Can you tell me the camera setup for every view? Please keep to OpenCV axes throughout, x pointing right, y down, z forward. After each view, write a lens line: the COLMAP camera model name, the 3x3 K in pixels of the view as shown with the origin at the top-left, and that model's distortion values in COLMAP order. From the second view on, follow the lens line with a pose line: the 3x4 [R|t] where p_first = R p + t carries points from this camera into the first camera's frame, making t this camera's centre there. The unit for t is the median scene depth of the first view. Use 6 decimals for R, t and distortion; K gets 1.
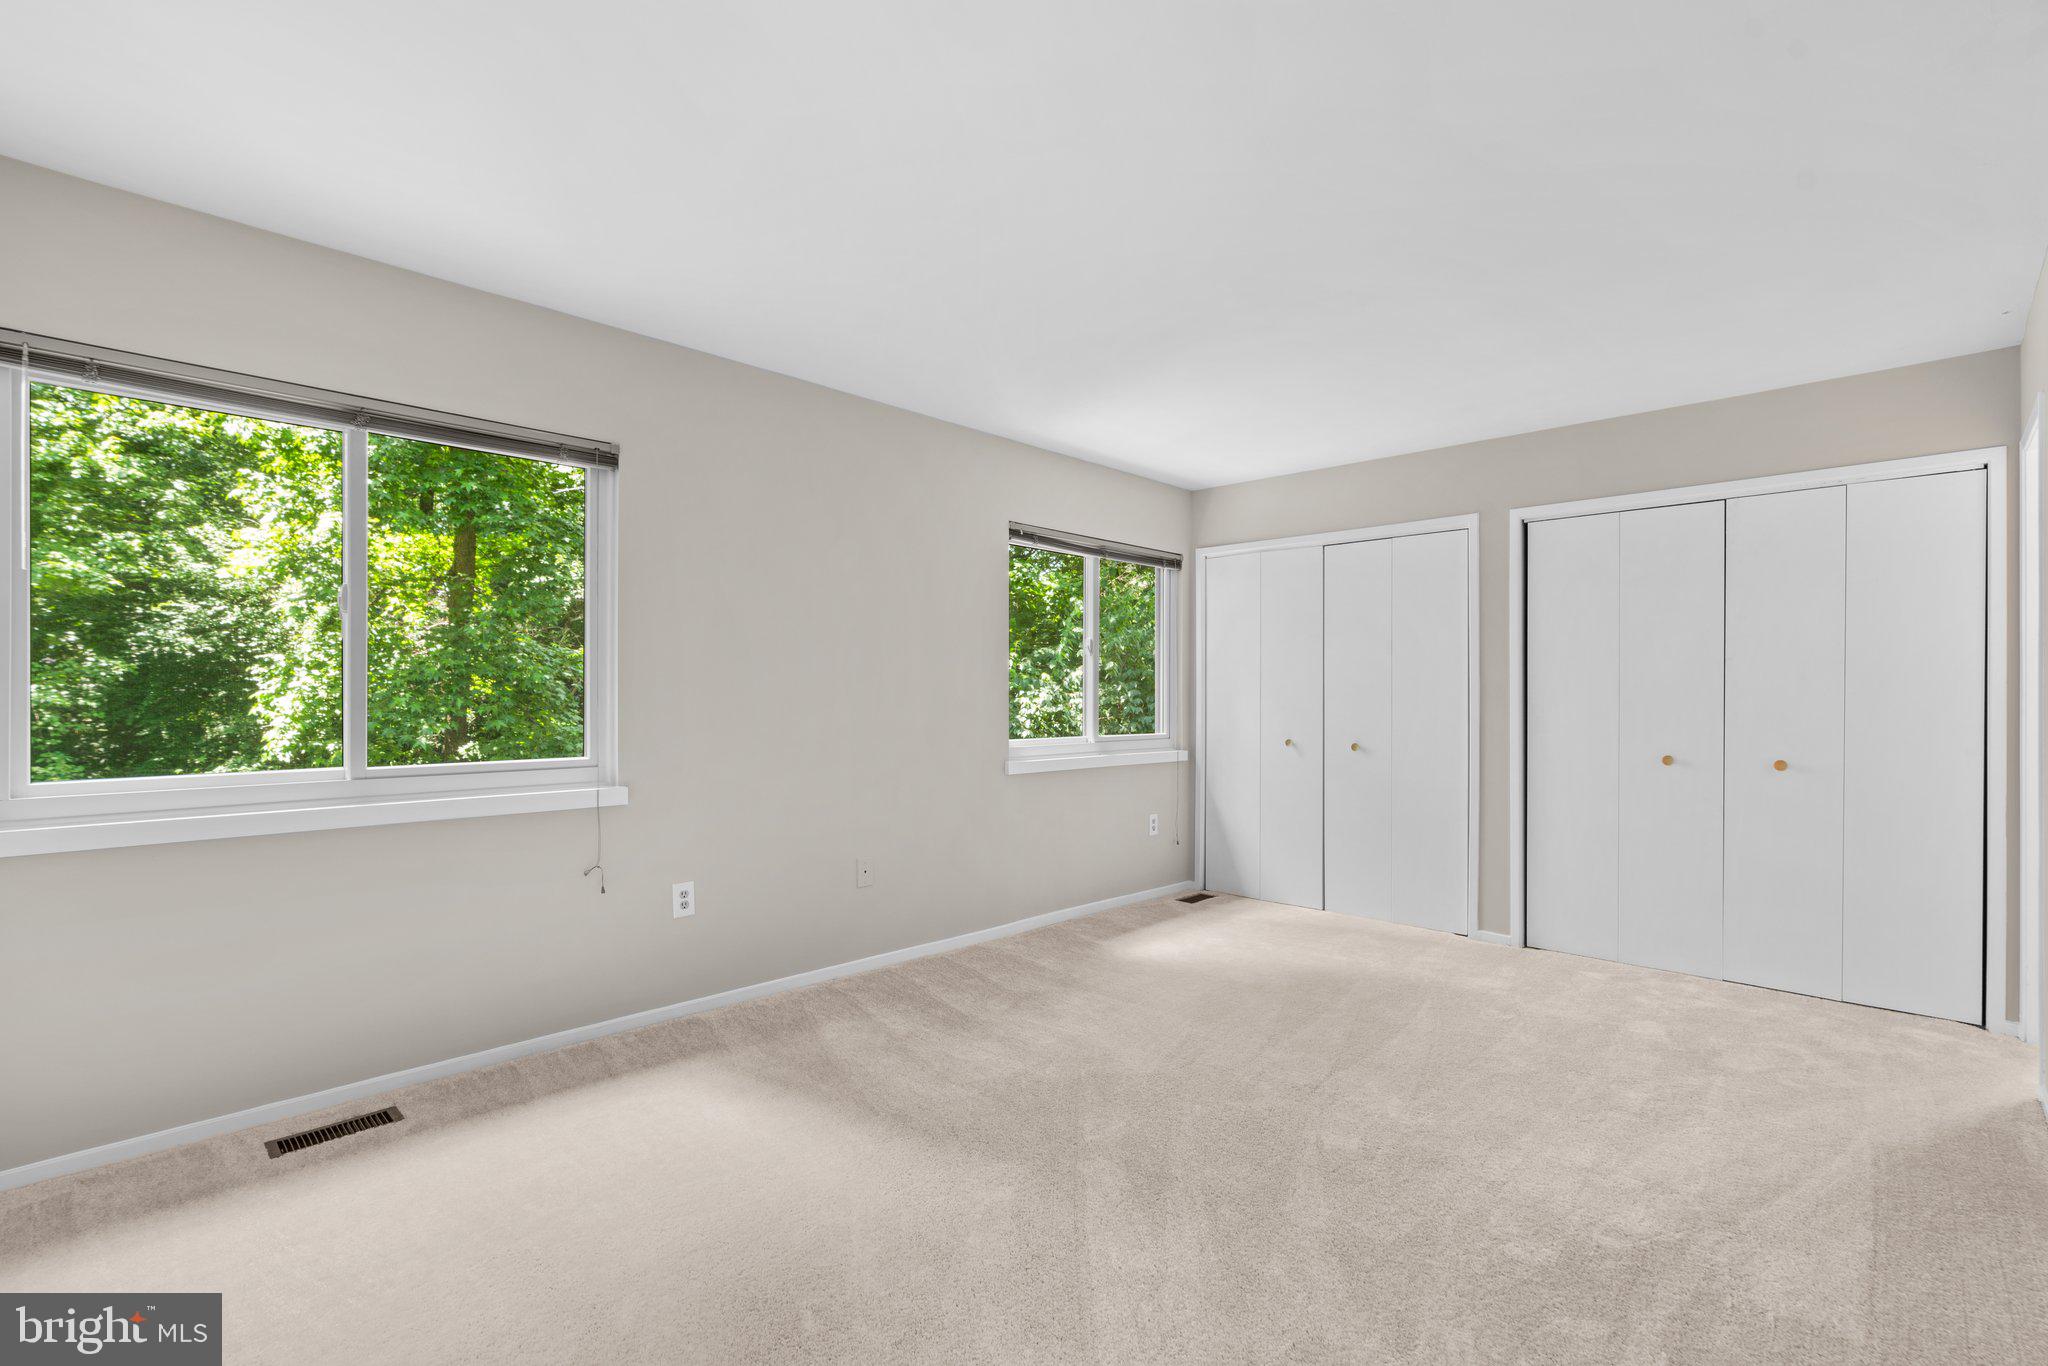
lens RADIAL K [[931.0, 0, 1023.7], [0, 931.0, 697.3], [0, 0, 1]] dist [0.002137, -0.000039]
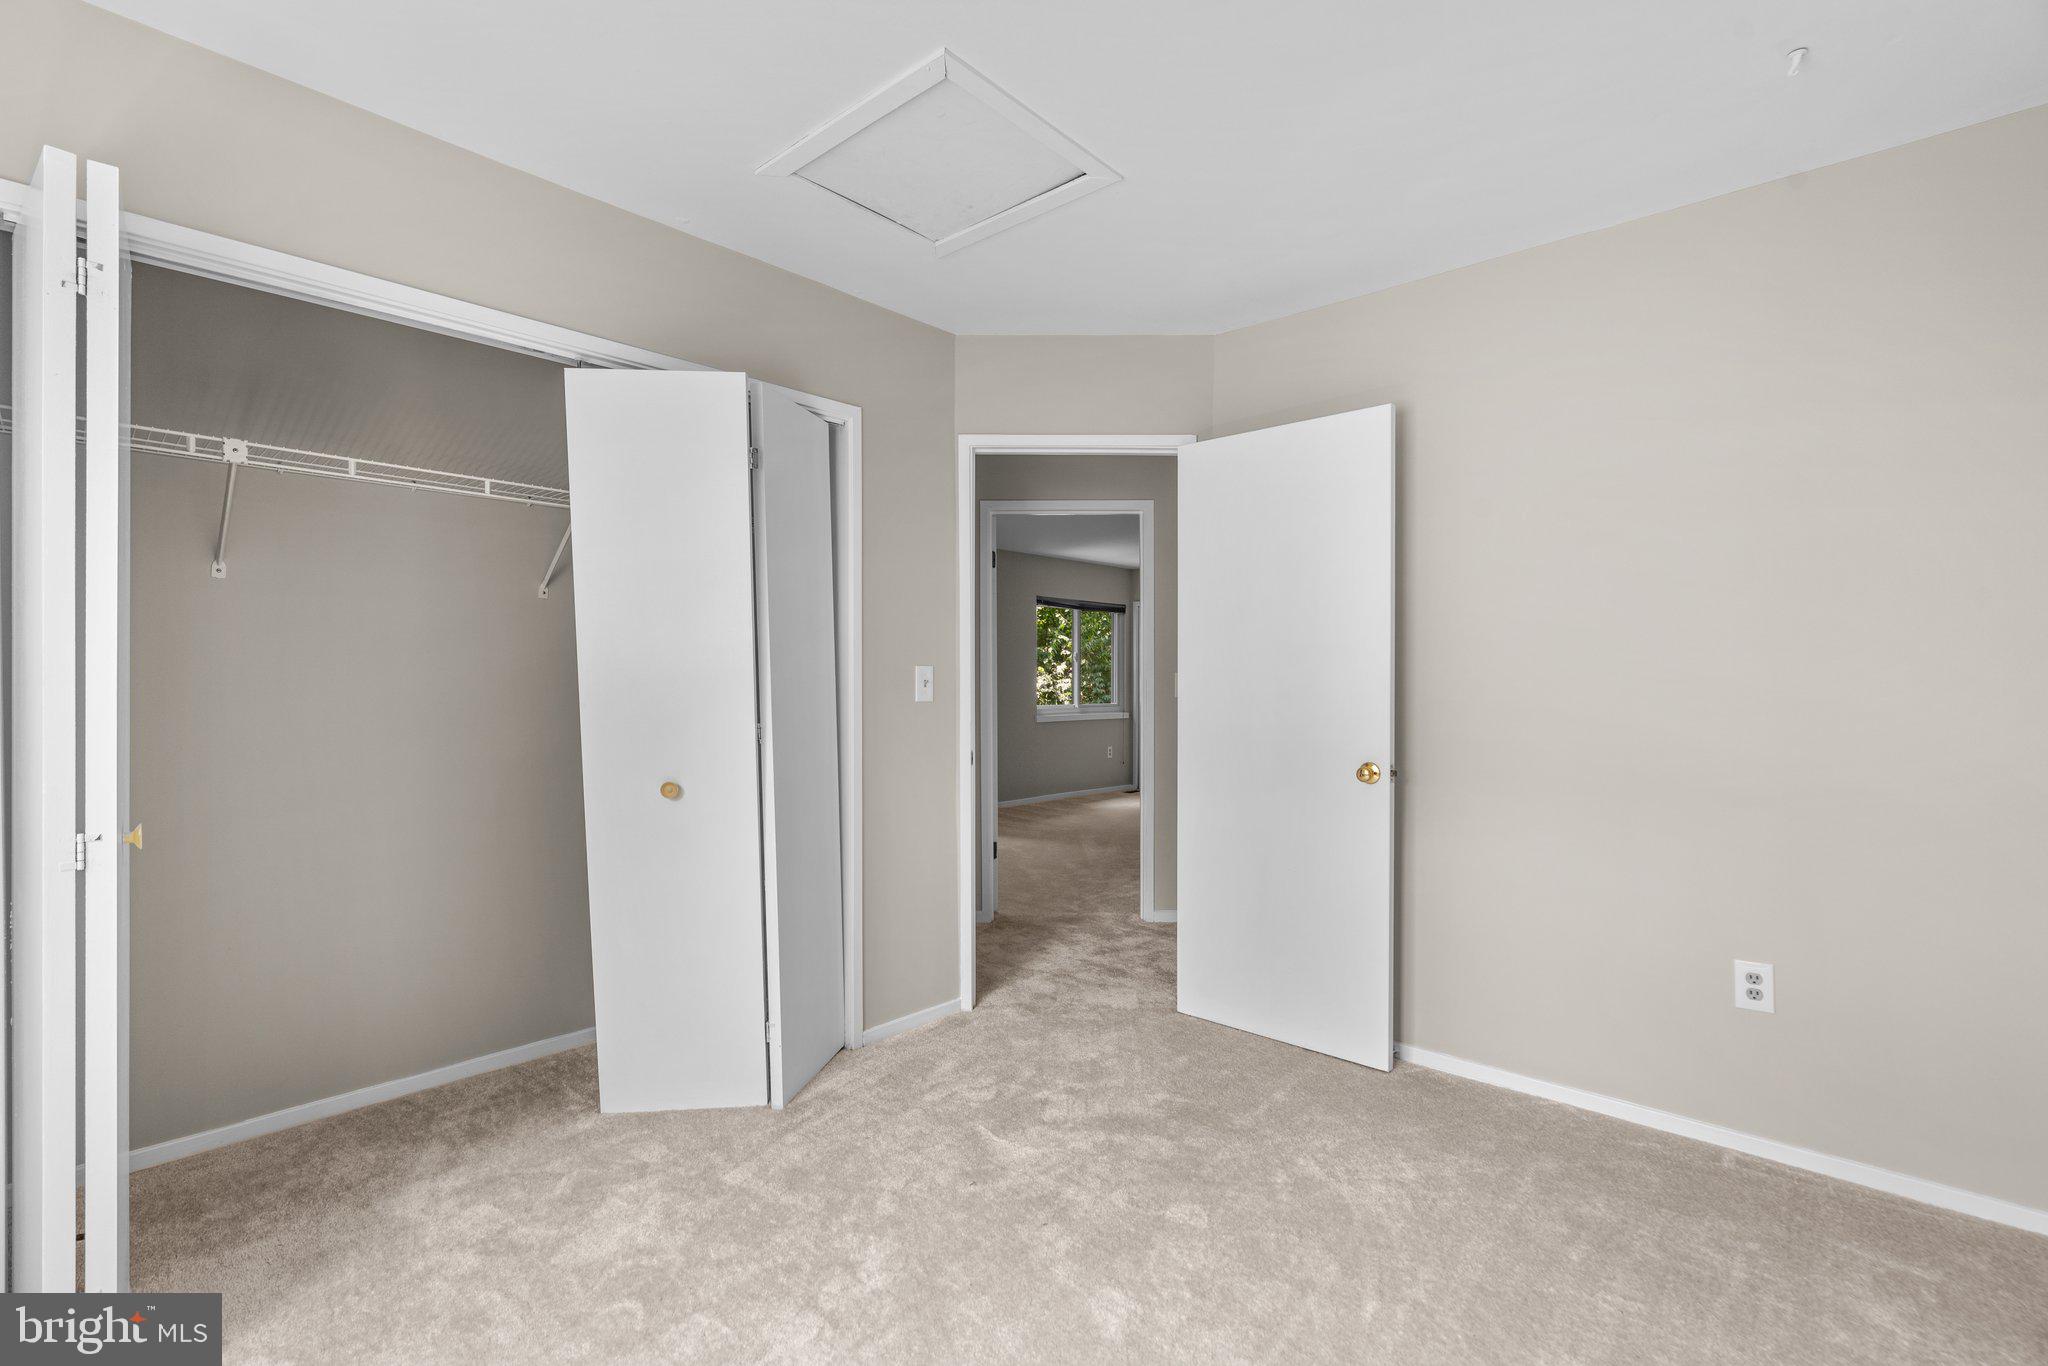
lens RADIAL K [[931.0, 0, 1022.9], [0, 931.0, 678.9], [0, 0, 1]] dist [0.002137, -0.000039]
pose [[0.999313, -0.000854, 0.037063, -0.101540], [0.000884, 0.999999, -0.000792, -0.007943], [-0.037062, 0.000824, 0.999313, -0.840365]]
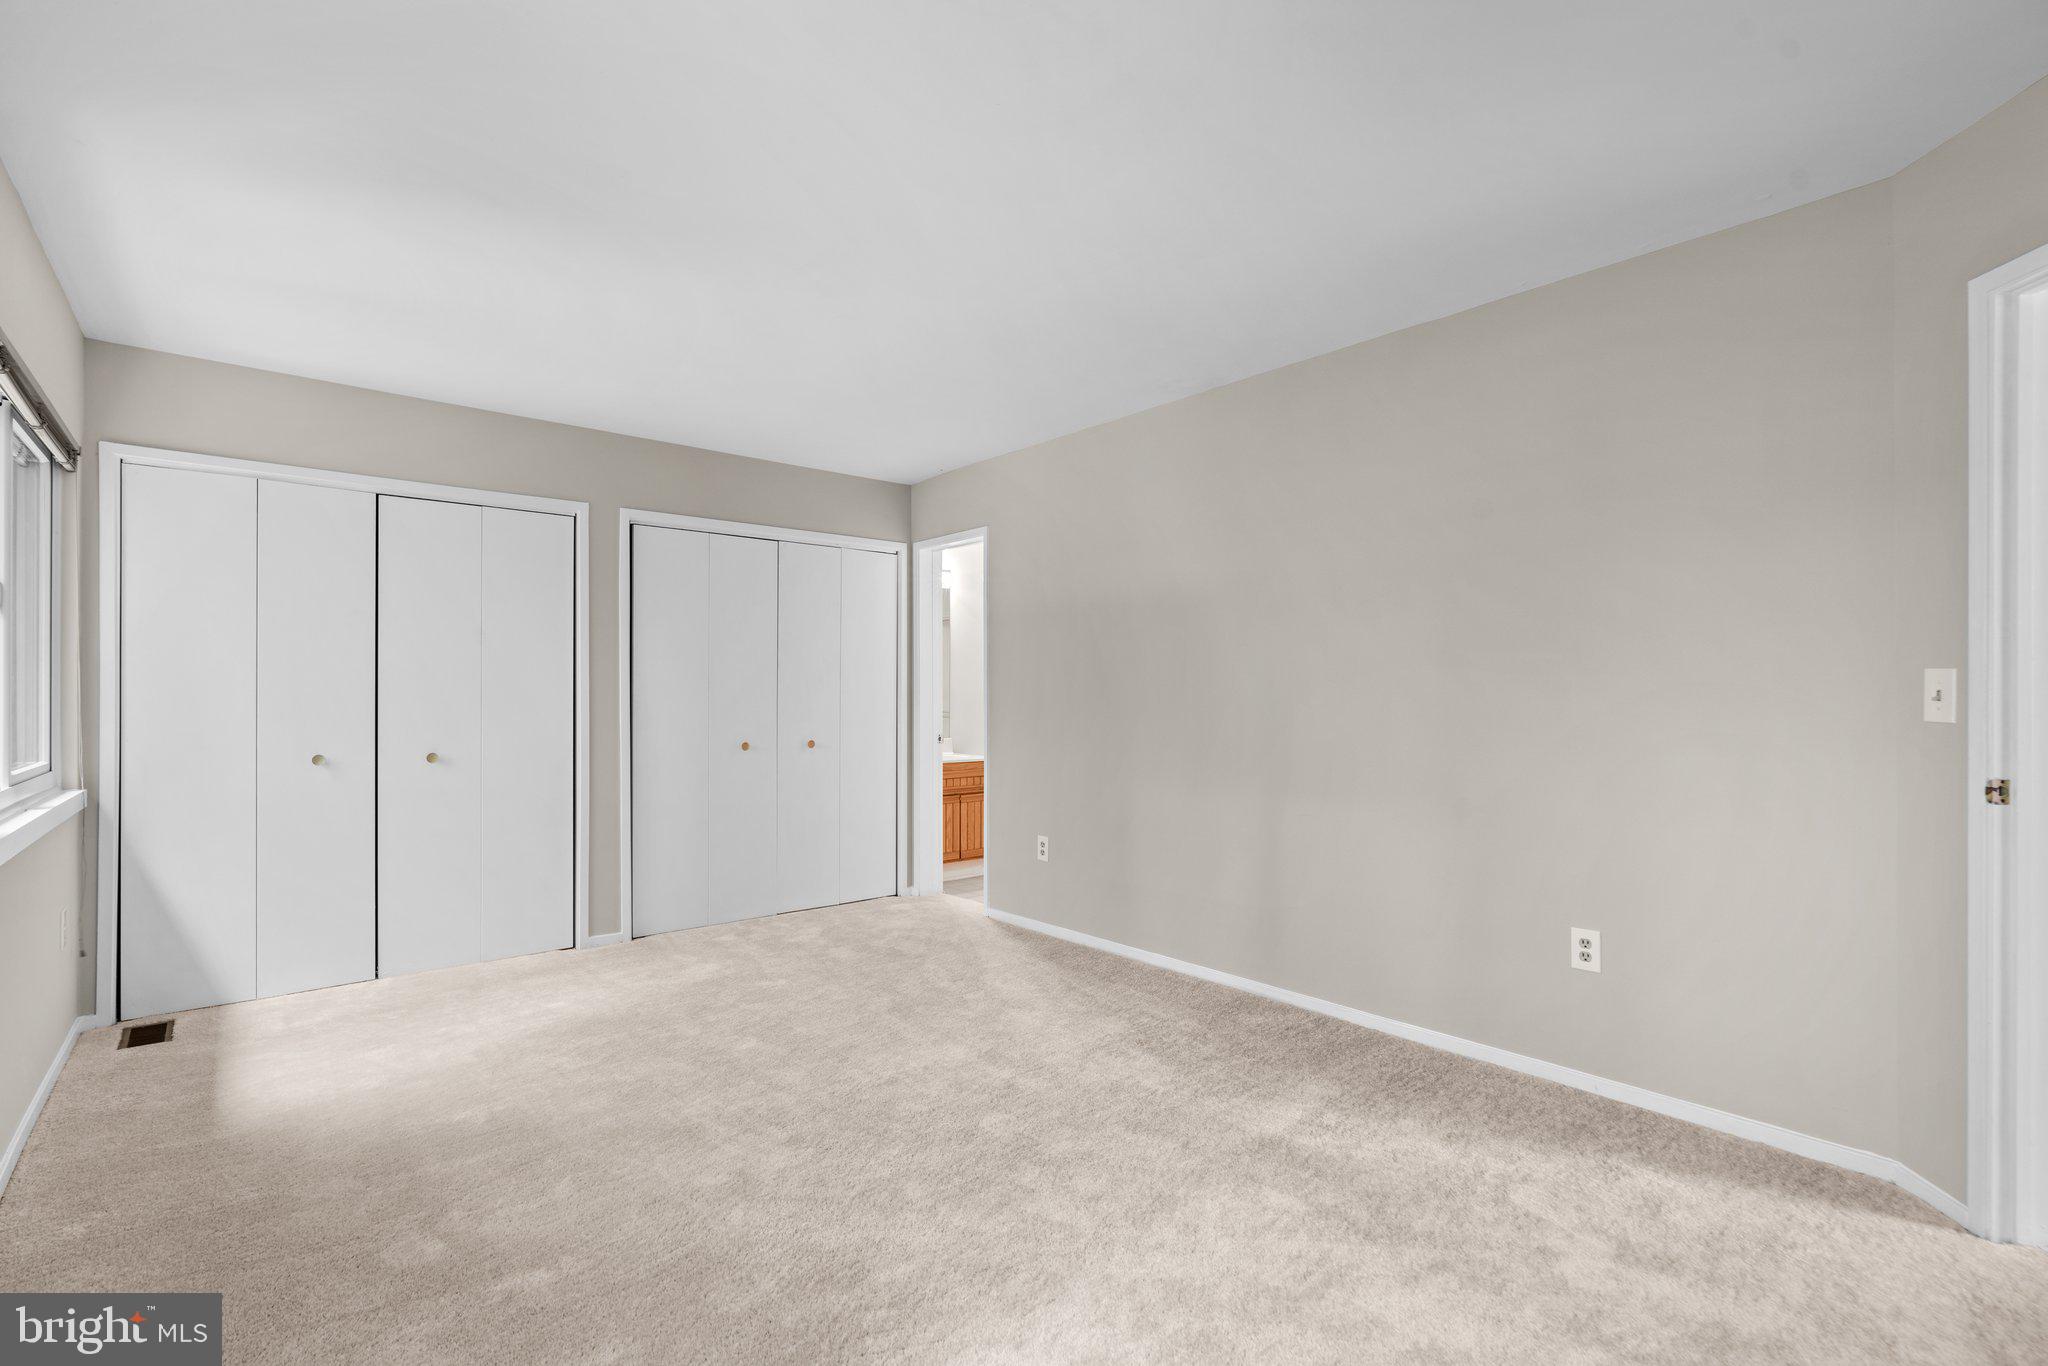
lens RADIAL K [[931.0, 0, 1023.1], [0, 931.0, 686.9], [0, 0, 1]] dist [0.002137, -0.000039]
pose [[0.097652, 0.004743, 0.995209, -0.350270], [0.001828, 0.999986, -0.004945, -0.002157], [-0.995219, 0.002302, 0.097642, 0.378087]]
